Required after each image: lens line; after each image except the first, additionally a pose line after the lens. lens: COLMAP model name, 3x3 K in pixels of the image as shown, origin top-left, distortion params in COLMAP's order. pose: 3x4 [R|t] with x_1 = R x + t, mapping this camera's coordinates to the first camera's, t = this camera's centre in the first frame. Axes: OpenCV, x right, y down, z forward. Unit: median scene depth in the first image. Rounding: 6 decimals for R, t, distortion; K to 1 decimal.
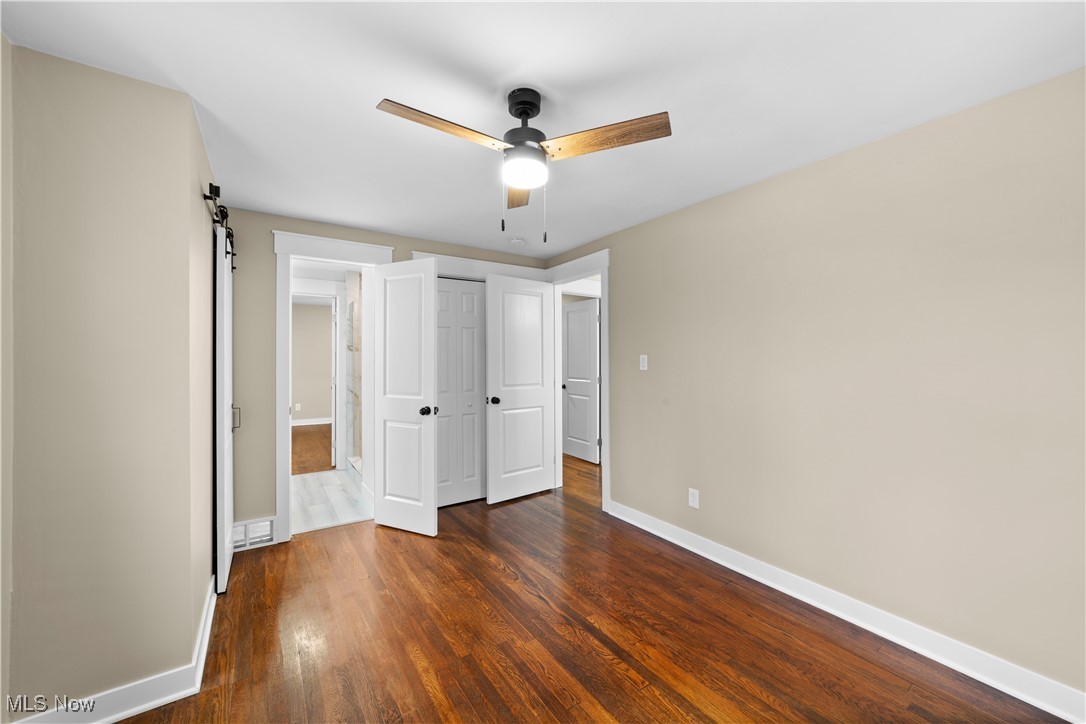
lens RADIAL K [[434.3, 0, 540.9], [0, 434.3, 359.9], [0, 0, 1]] dist [-0.000723, 0.000255]
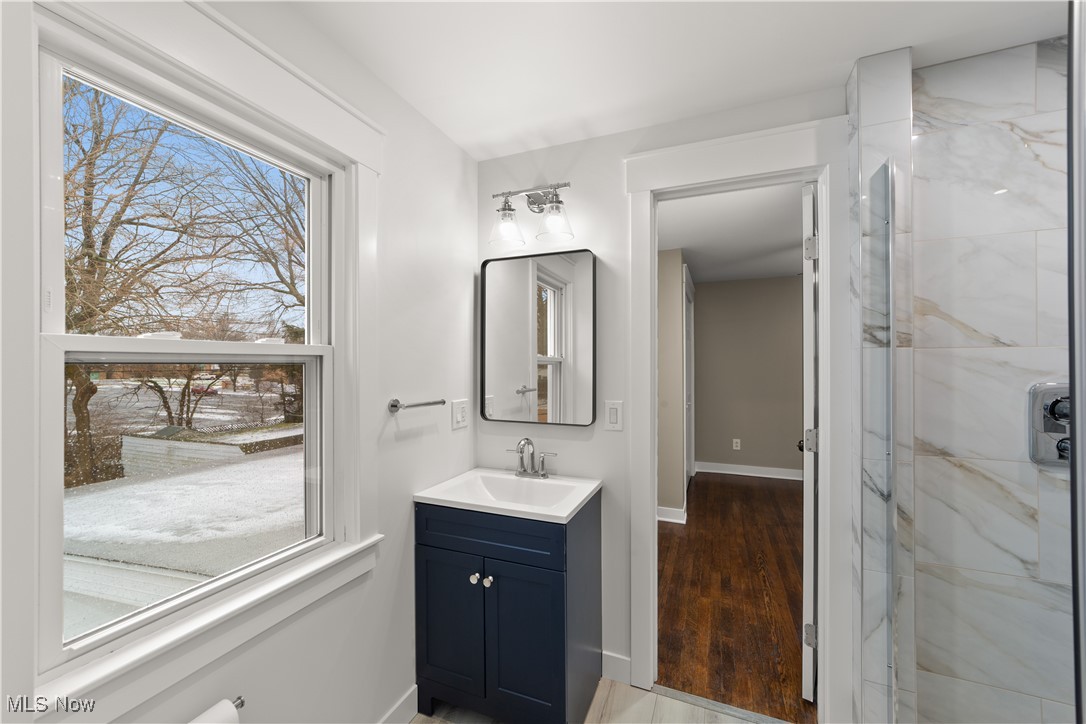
lens RADIAL K [[420.7, 0, 536.1], [0, 420.7, 368.0], [0, 0, 1]] dist [-0.001323, 0.000011]
pose [[0.531470, 0.000171, -0.847077, -0.488057], [0.001970, 0.999997, 0.001438, -0.011354], [0.847075, -0.002433, 0.531468, 1.007246]]
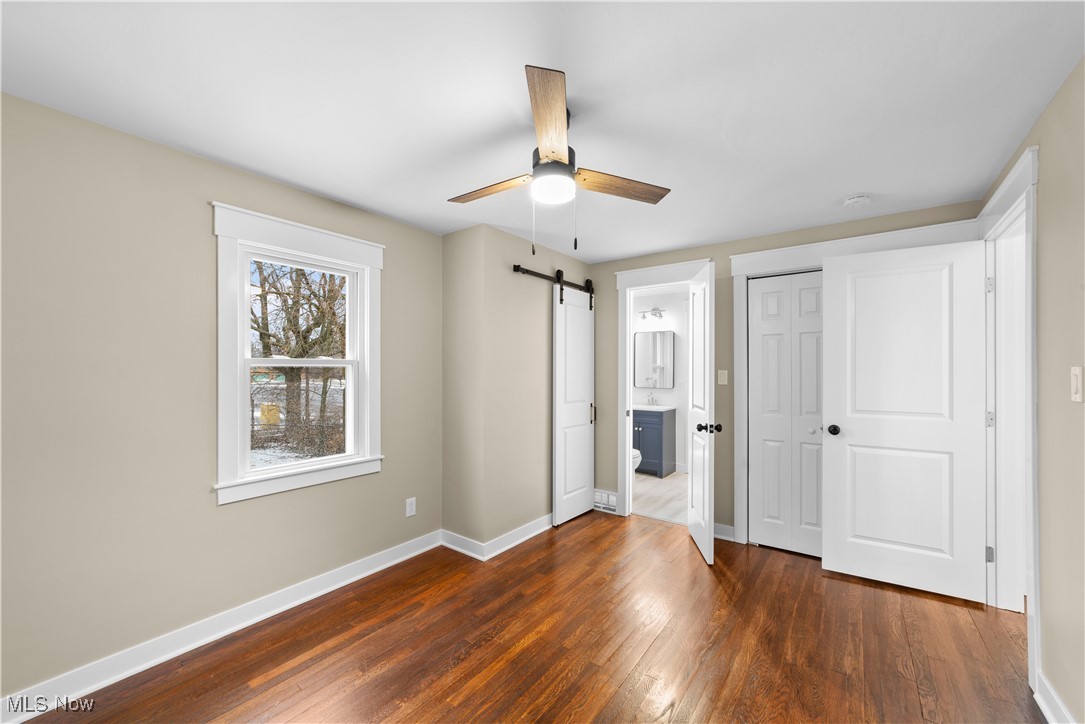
lens RADIAL K [[420.3, 0, 535.6], [0, 420.3, 367.9], [0, 0, 1]] dist [-0.001323, 0.000011]
pose [[0.307950, -0.004838, -0.951390, 0.469340], [-0.005711, 0.999960, -0.006934, -0.003166], [0.951385, 0.007569, 0.307910, 0.352873]]
